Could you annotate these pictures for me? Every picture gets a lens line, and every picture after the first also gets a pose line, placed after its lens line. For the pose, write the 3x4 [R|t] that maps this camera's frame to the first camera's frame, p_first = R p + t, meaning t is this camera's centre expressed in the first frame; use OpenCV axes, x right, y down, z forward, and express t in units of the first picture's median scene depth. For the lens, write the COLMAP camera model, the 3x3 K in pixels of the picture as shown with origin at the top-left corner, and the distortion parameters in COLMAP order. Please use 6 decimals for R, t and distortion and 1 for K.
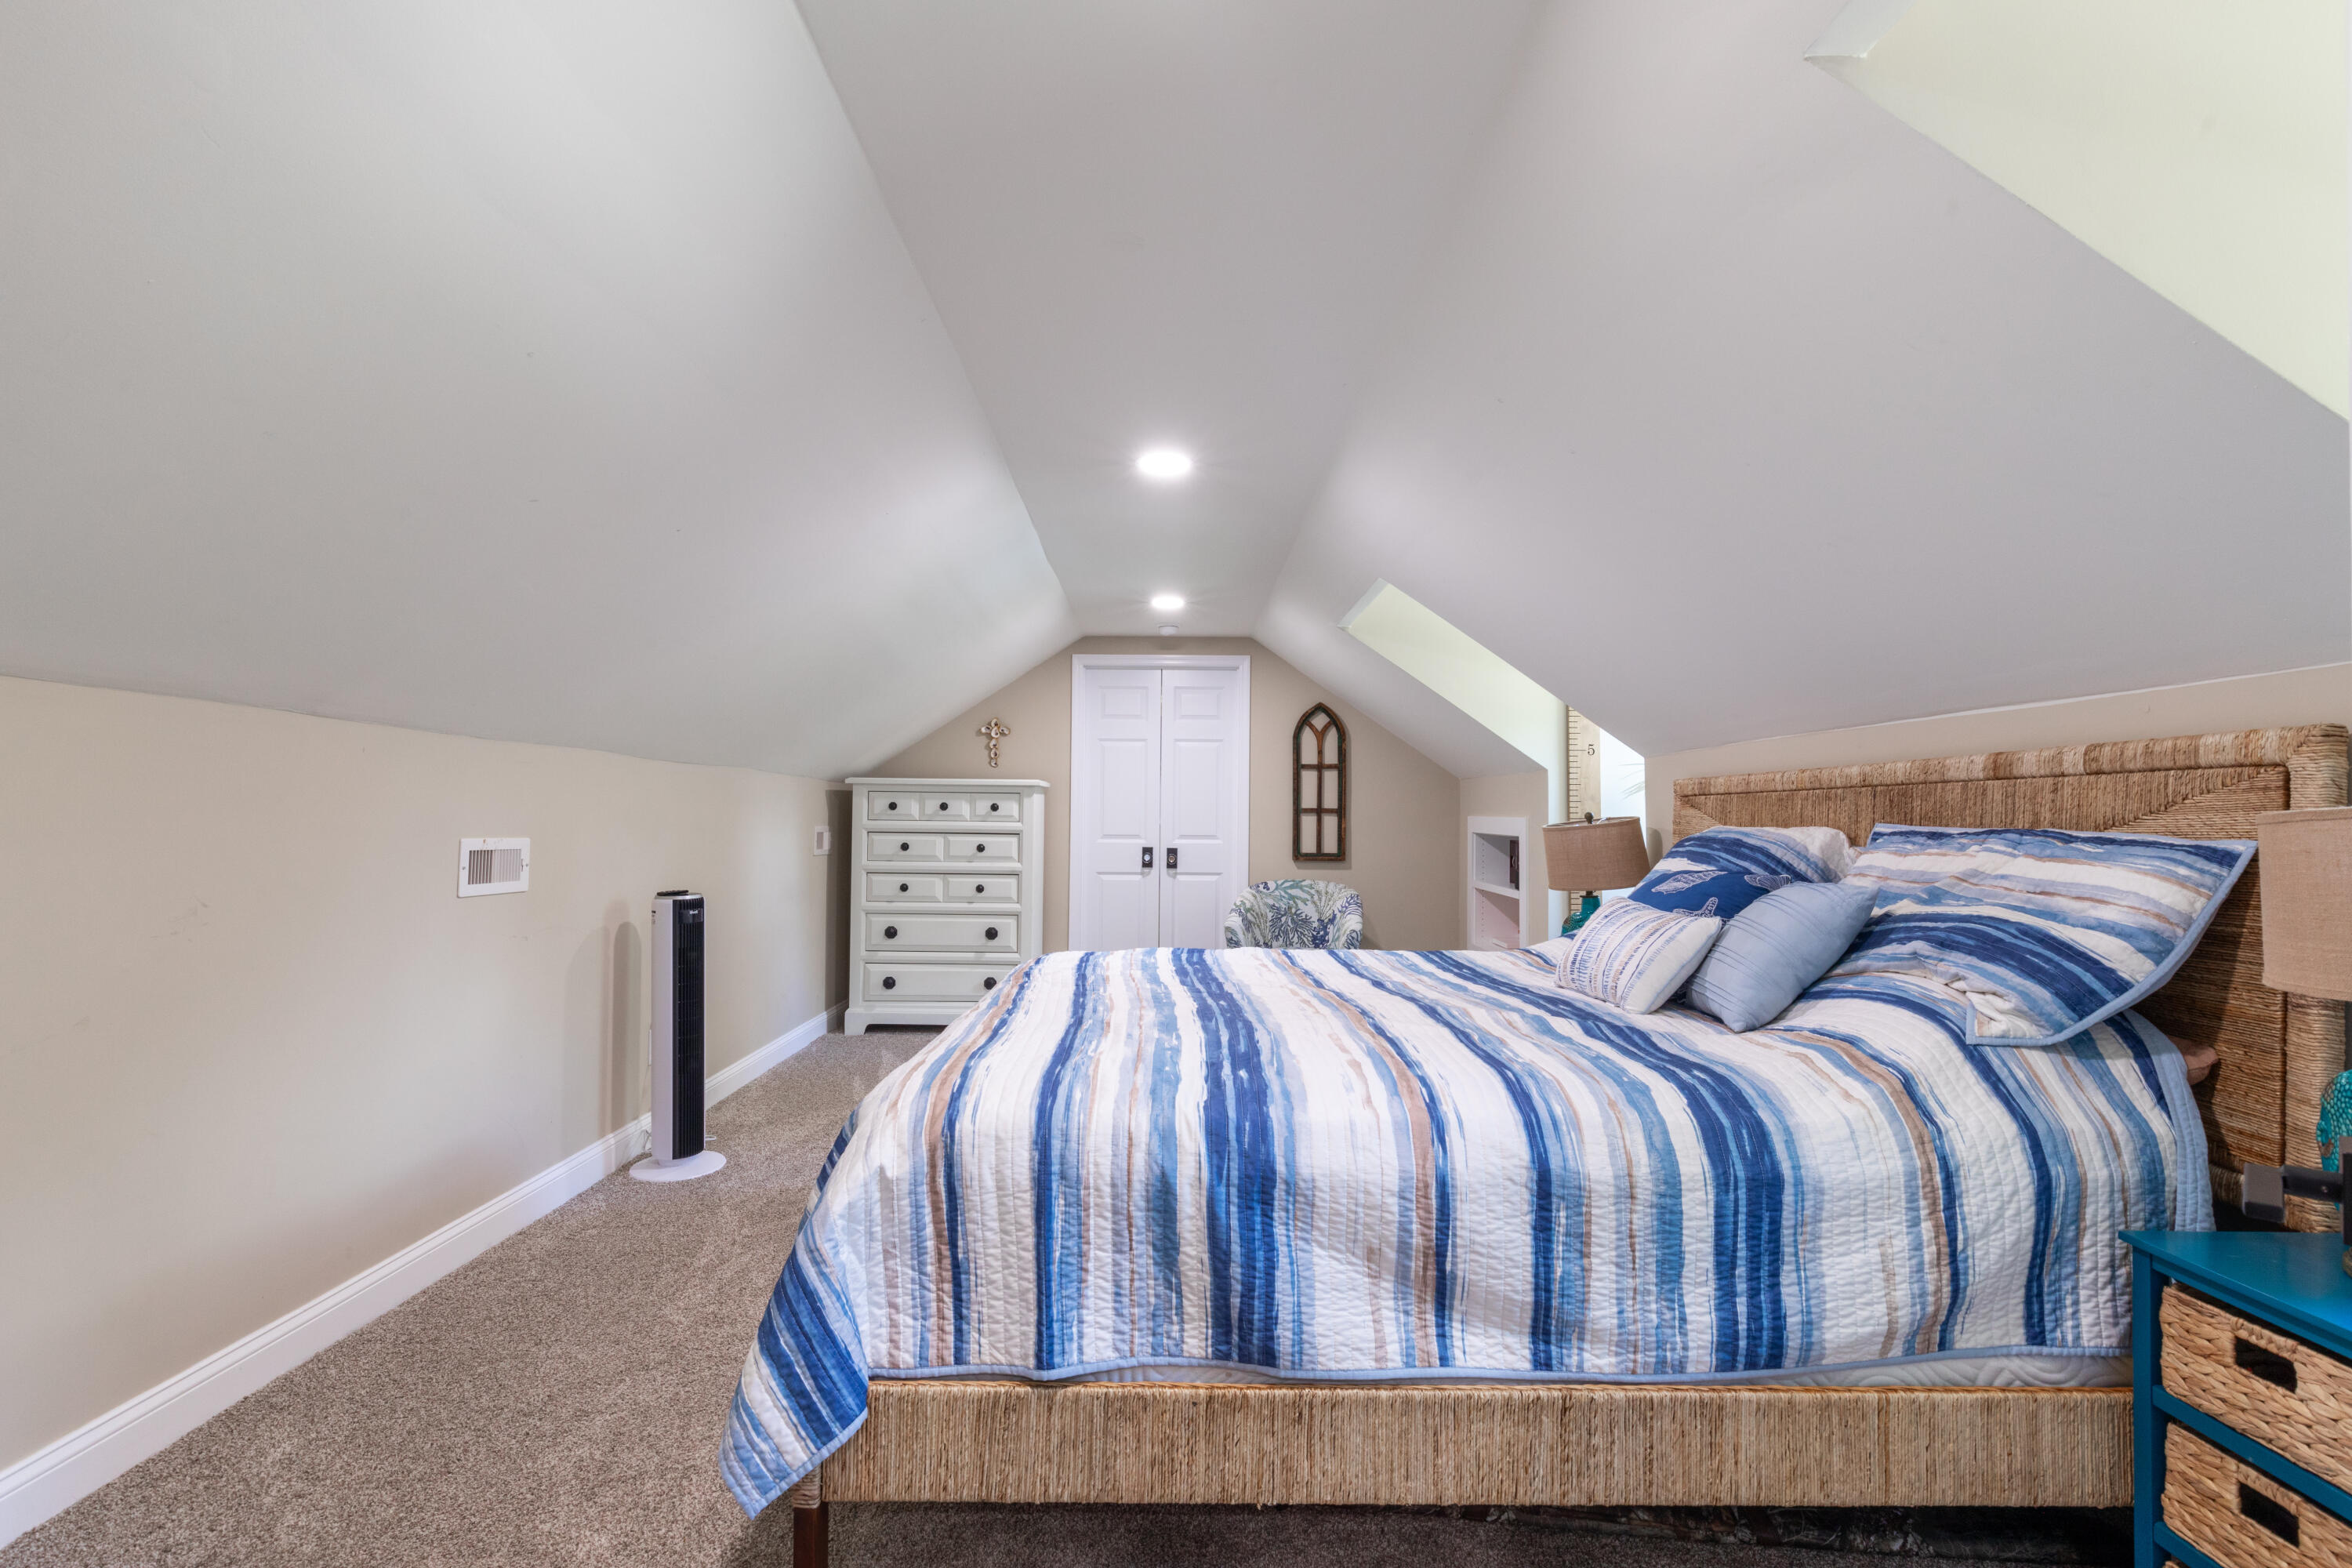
lens RADIAL K [[1112.6, 0, 1177.2], [0, 1112.6, 783.9], [0, 0, 1]] dist [-0.002331, -0.000101]
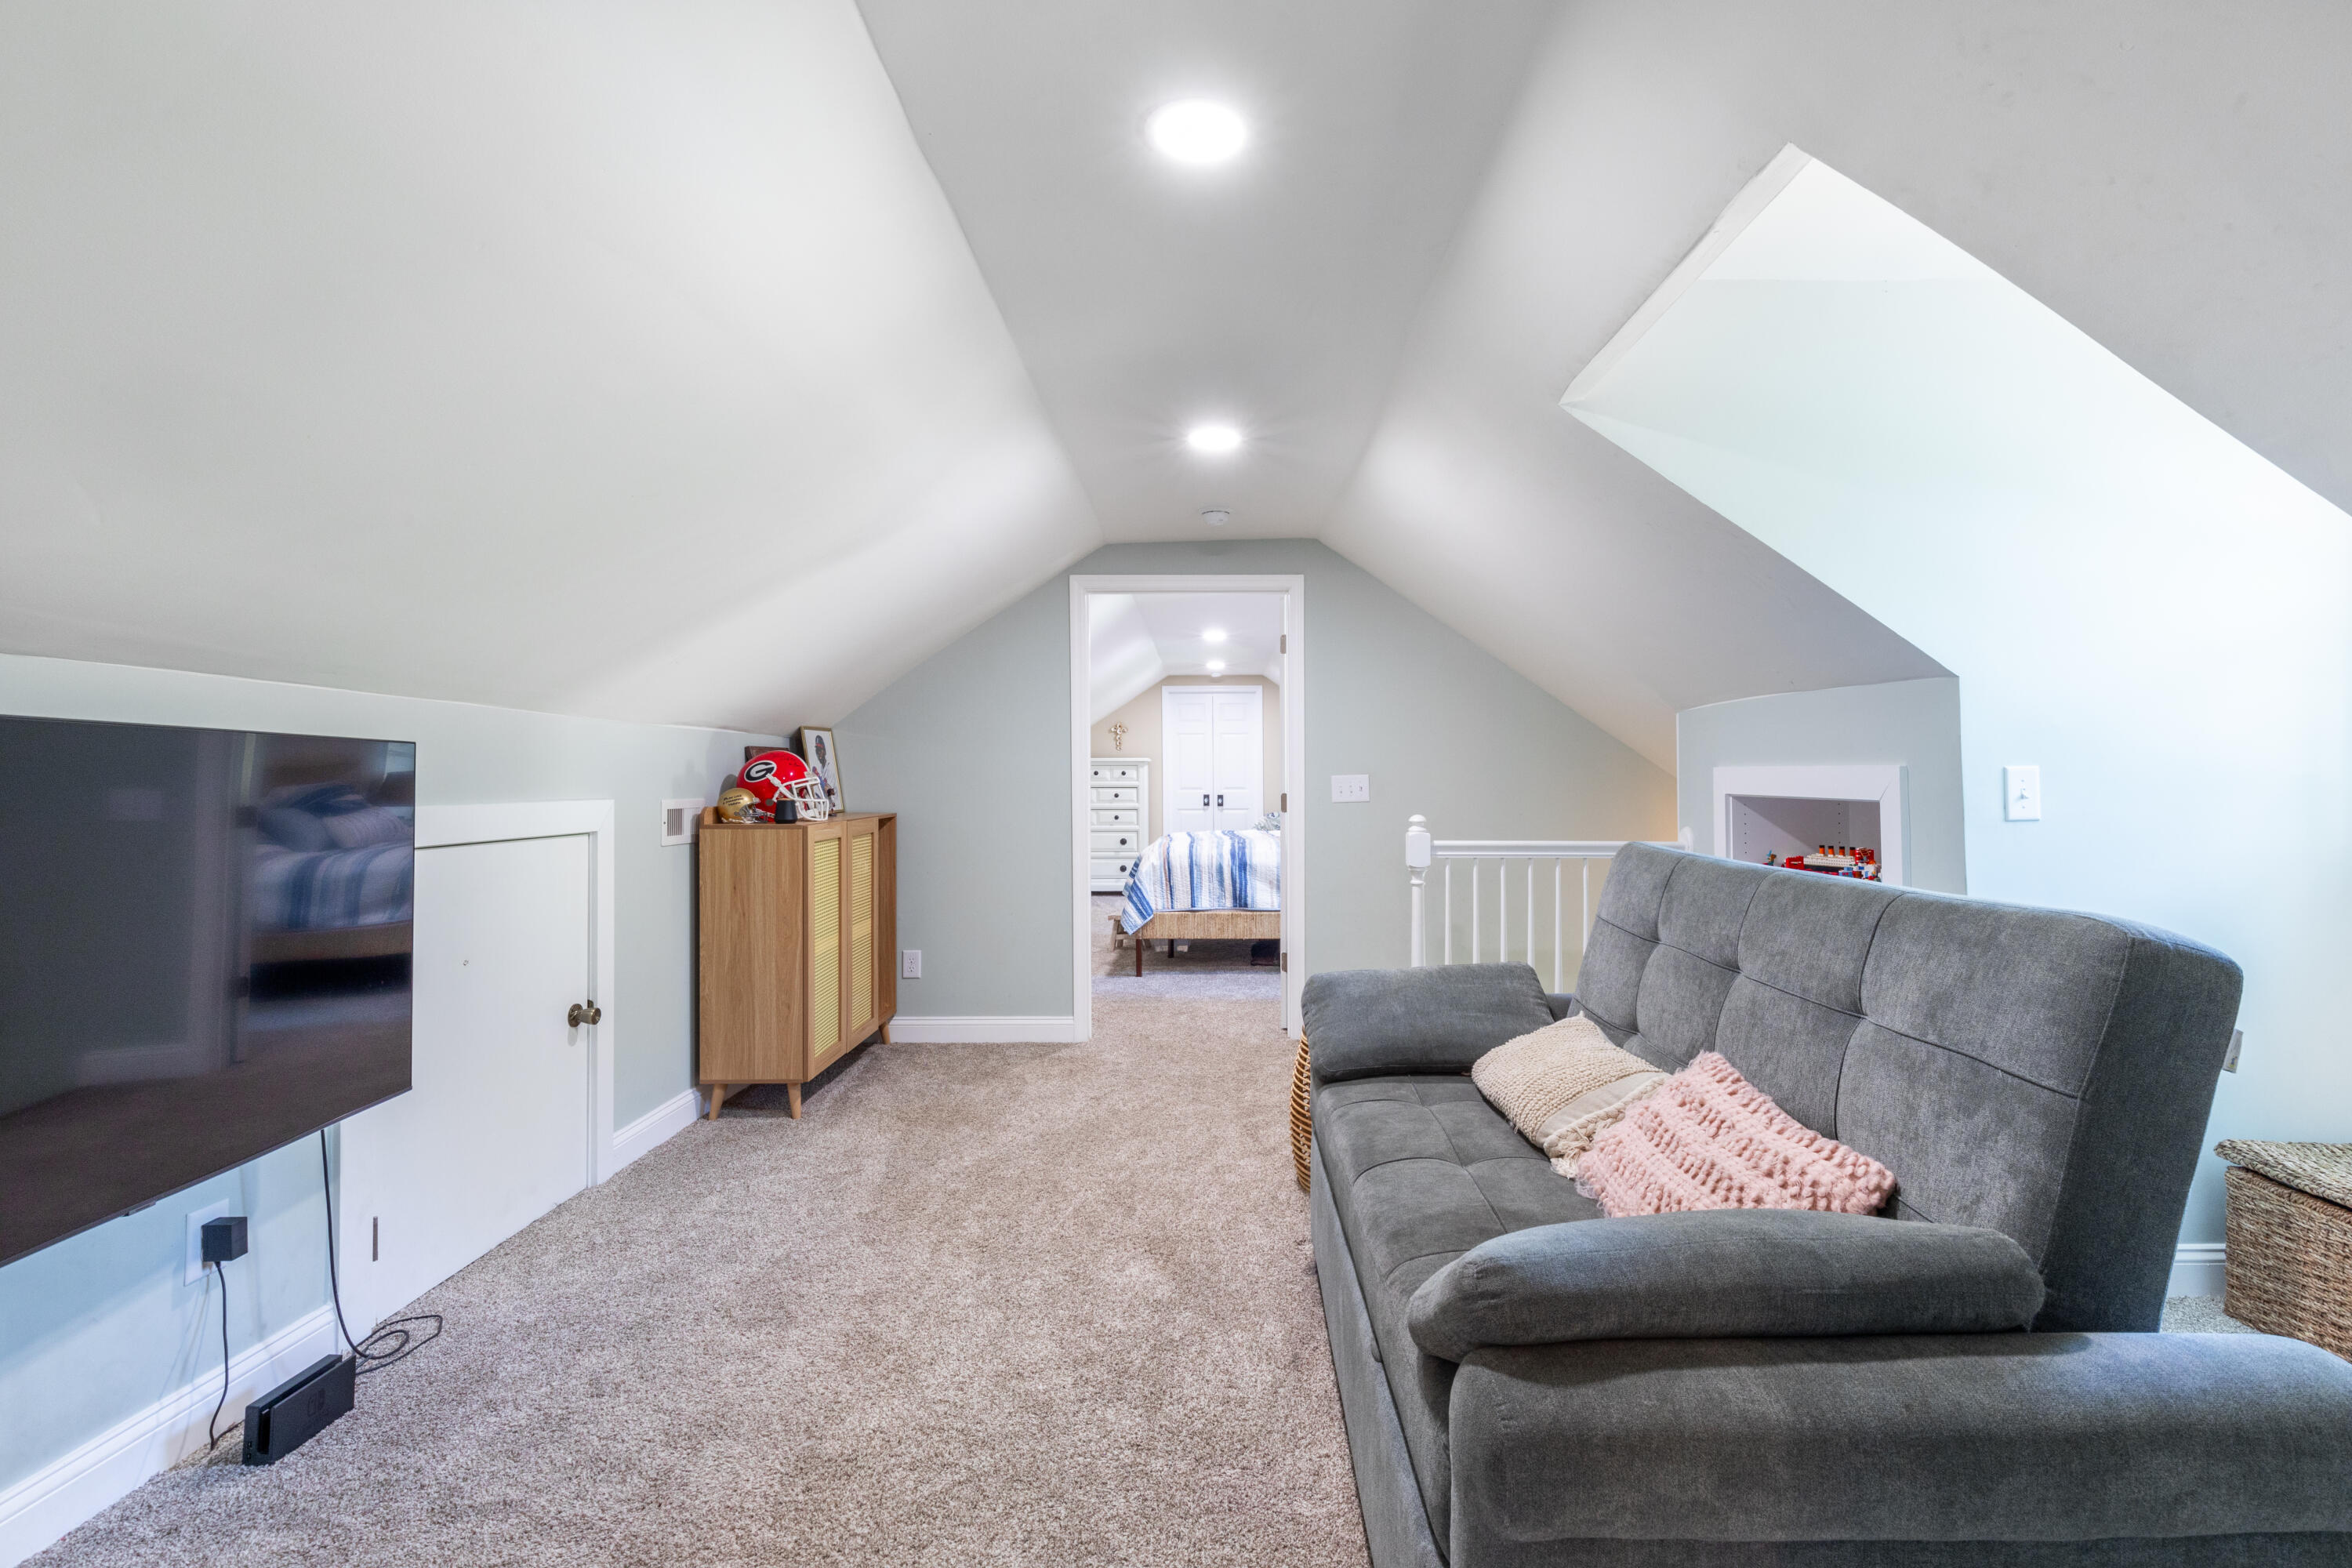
lens RADIAL K [[1069.5, 0, 1176.8], [0, 1069.5, 762.5], [0, 0, 1]] dist [-0.002324, -0.000161]
pose [[0.998896, -0.016679, -0.043910, 0.007449], [0.017437, 0.999705, 0.016931, -0.098263], [0.043615, -0.017678, 0.998892, -2.965647]]
